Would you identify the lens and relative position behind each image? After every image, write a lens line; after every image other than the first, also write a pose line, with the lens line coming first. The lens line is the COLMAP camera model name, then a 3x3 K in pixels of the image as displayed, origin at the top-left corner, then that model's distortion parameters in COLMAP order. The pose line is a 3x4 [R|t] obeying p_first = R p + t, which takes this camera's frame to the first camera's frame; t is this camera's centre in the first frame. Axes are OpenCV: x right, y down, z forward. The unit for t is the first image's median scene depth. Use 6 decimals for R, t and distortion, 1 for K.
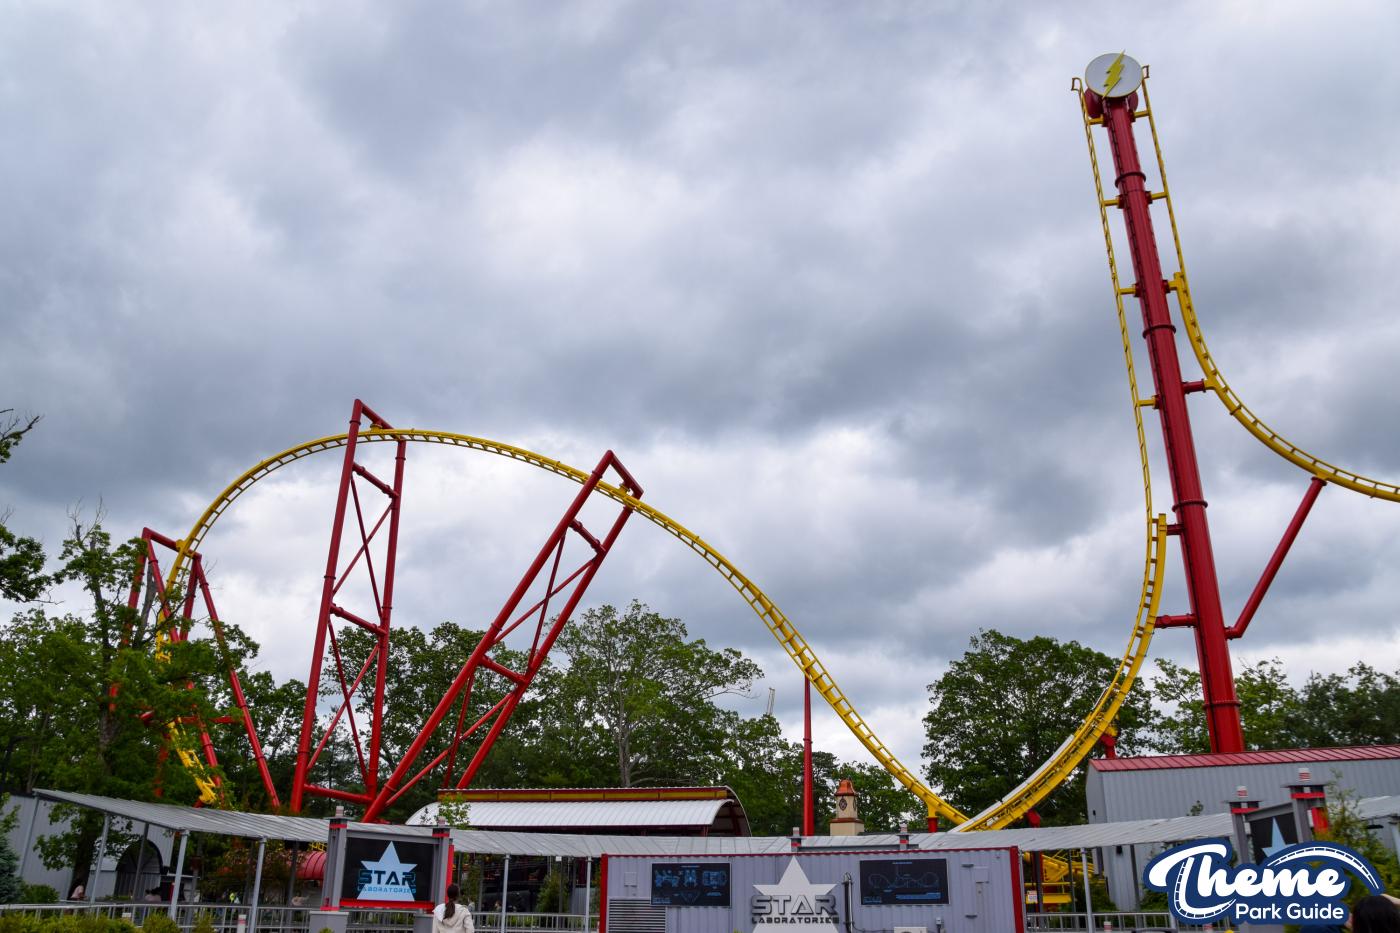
lens RADIAL K [[1116.1, 0, 695.1], [0, 1116.1, 467.4], [0, 0, 1]] dist [-0.130288, 0.060024]
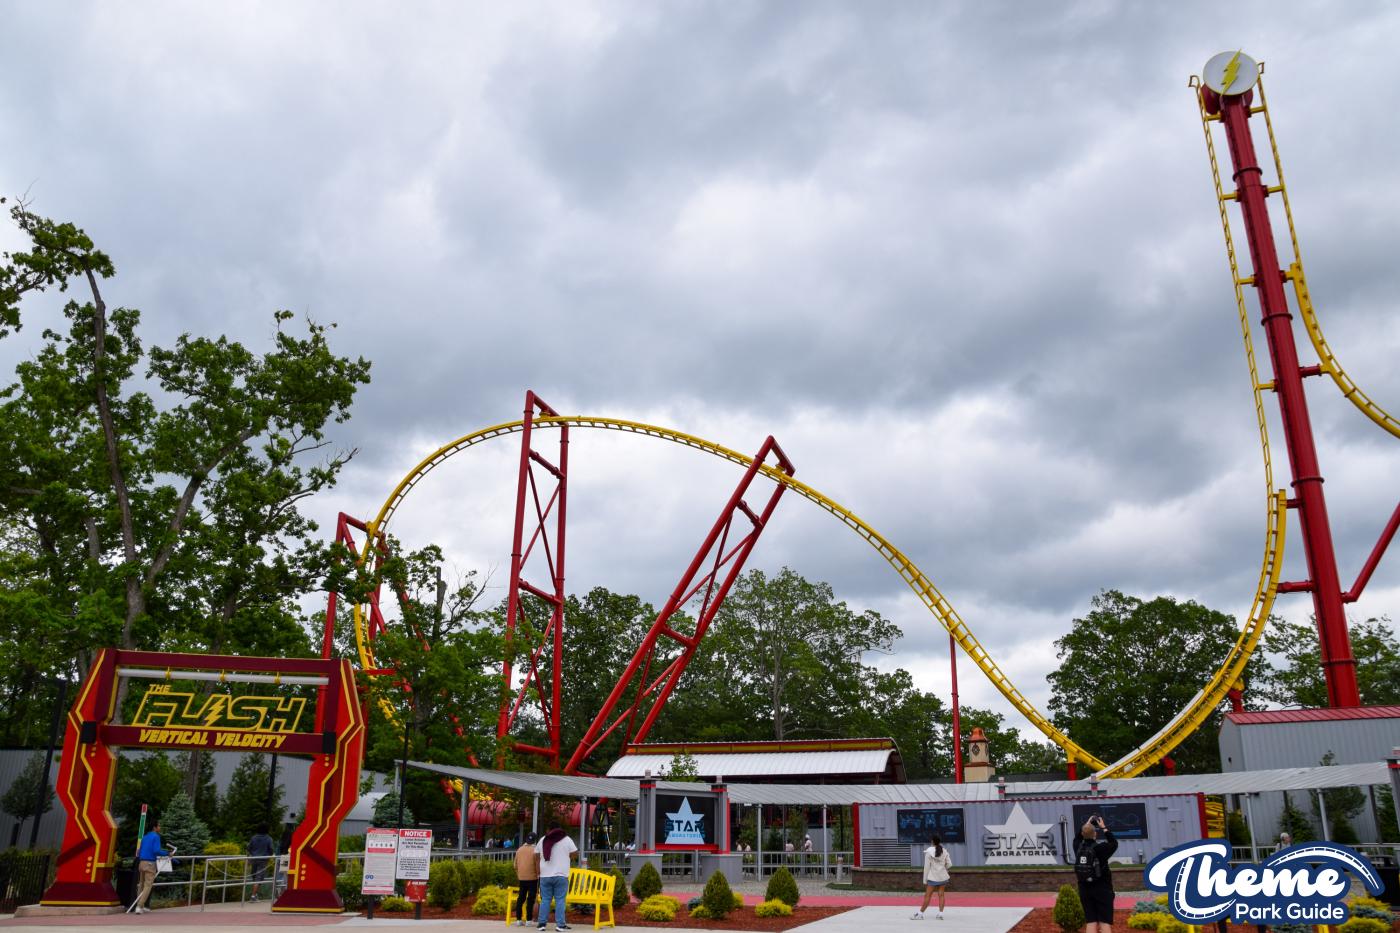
lens RADIAL K [[1116.1, 0, 698.2], [0, 1116.1, 467.8], [0, 0, 1]] dist [-0.130288, 0.060024]
pose [[0.998325, -0.018564, -0.054803, -0.088245], [0.021404, 0.998432, 0.051715, -0.042266], [0.053757, -0.052801, 0.997157, -0.102641]]
